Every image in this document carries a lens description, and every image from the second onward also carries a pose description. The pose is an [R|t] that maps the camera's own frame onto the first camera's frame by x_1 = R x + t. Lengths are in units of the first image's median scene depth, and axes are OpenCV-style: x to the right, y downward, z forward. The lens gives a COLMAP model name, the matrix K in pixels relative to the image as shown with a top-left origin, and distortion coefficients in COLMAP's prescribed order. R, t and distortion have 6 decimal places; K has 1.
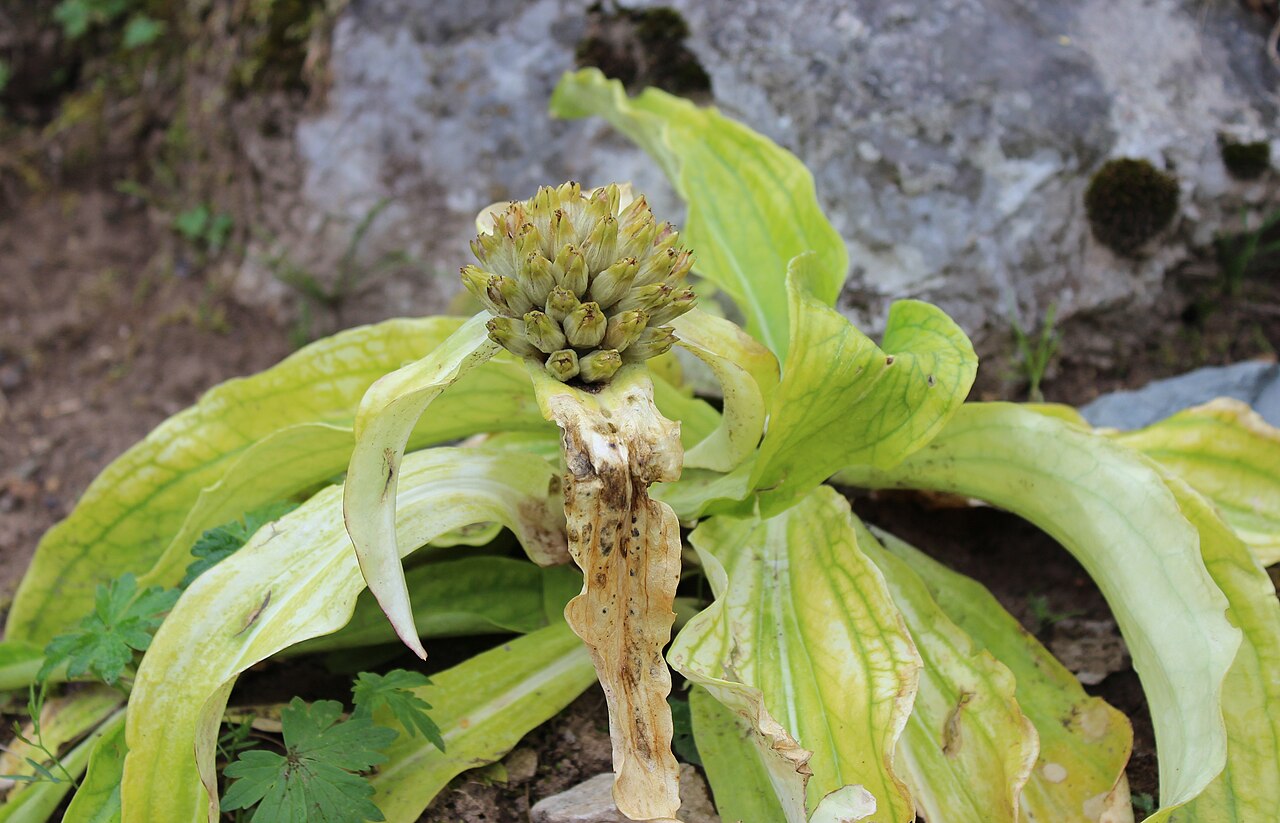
lens RADIAL K [[2668.0, 0, 643.2], [0, 2668.0, 367.5], [0, 0, 1]] dist [0.009132, 0.152596]
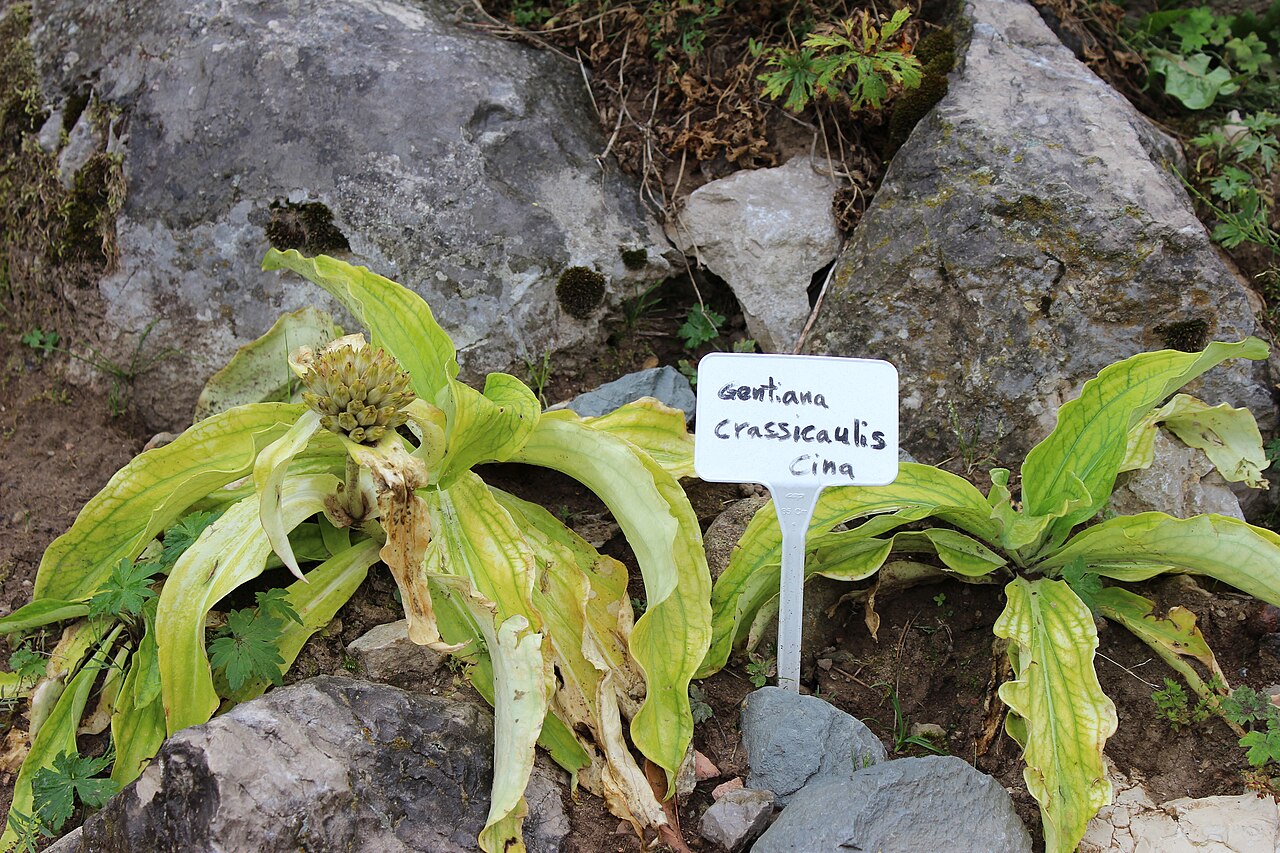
lens RADIAL K [[2593.4, 0, 638.9], [0, 2593.4, 407.7], [0, 0, 1]] dist [-0.007817, 0.149533]
pose [[0.954334, -0.116508, 0.275085, -0.293304], [0.090876, 0.990396, 0.104197, -0.166850], [-0.284583, -0.074440, 0.955757, -0.776683]]
